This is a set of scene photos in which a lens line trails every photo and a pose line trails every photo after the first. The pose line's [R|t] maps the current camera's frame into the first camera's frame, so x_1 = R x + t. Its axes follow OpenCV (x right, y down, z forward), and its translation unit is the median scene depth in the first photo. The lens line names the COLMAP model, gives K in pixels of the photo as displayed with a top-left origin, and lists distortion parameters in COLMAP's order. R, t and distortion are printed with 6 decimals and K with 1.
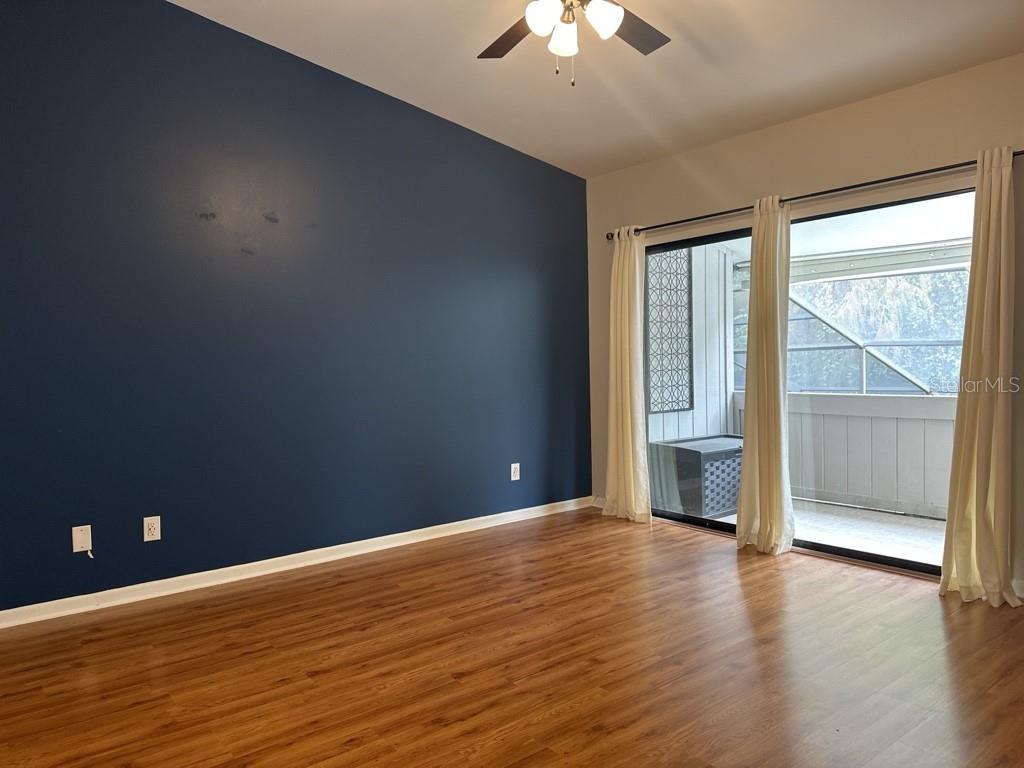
lens RADIAL K [[717.5, 0, 513.4], [0, 717.5, 405.8], [0, 0, 1]] dist [0.082192, -0.107336]
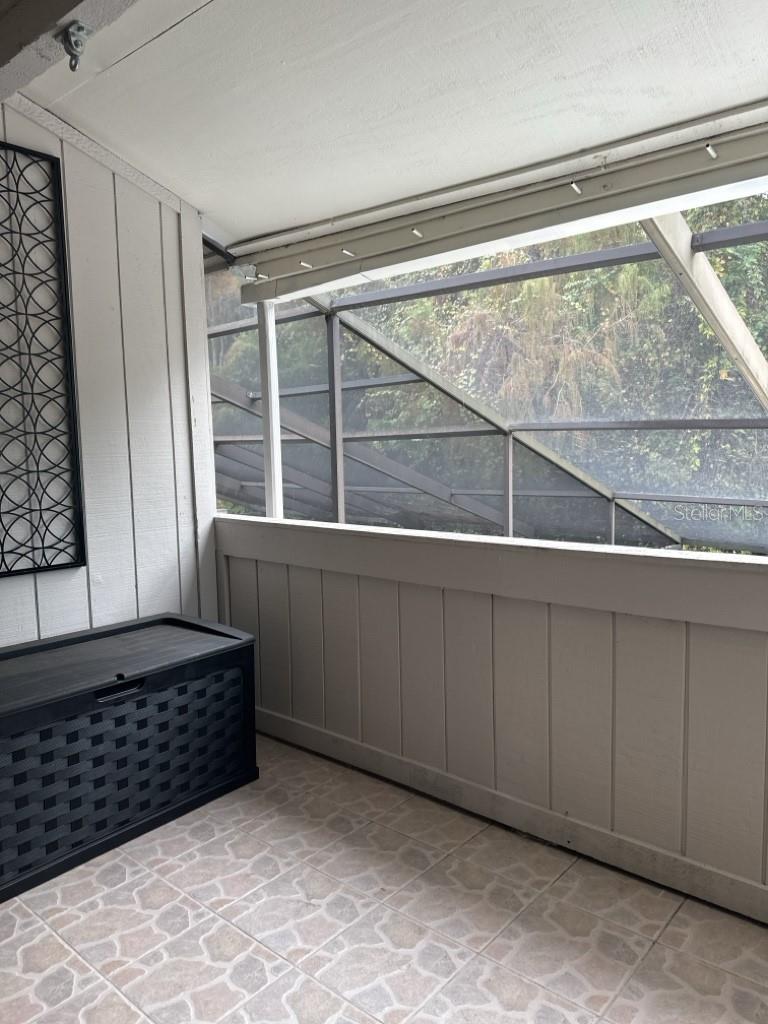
lens RADIAL K [[716.5, 0, 391.1], [0, 716.5, 515.5], [0, 0, 1]] dist [0.084235, -0.108861]
pose [[0.981724, -0.010291, 0.190030, 0.390652], [0.004786, 0.999556, 0.029405, -0.040820], [-0.190248, -0.027959, 0.981338, 0.607932]]
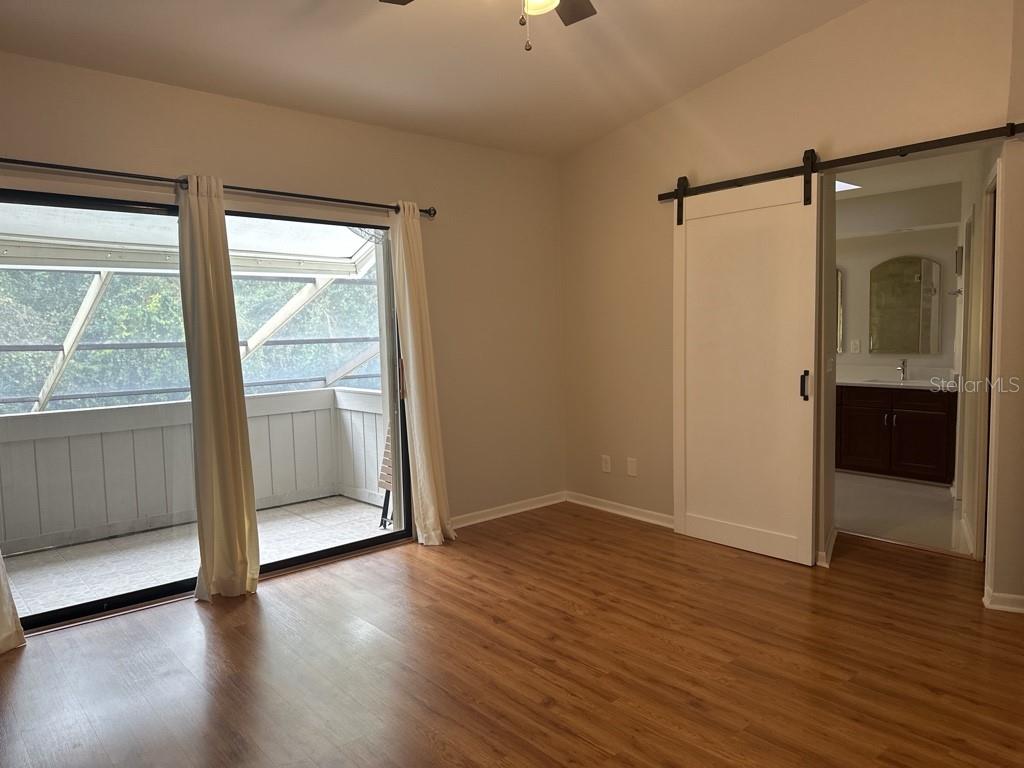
lens RADIAL K [[726.9, 0, 511.0], [0, 726.9, 382.0], [0, 0, 1]] dist [0.080080, -0.096633]
pose [[-0.047602, -0.050117, 0.997608, -0.393158], [0.085308, 0.994887, 0.054051, -0.050520], [-0.995217, 0.087677, -0.043083, 0.529281]]
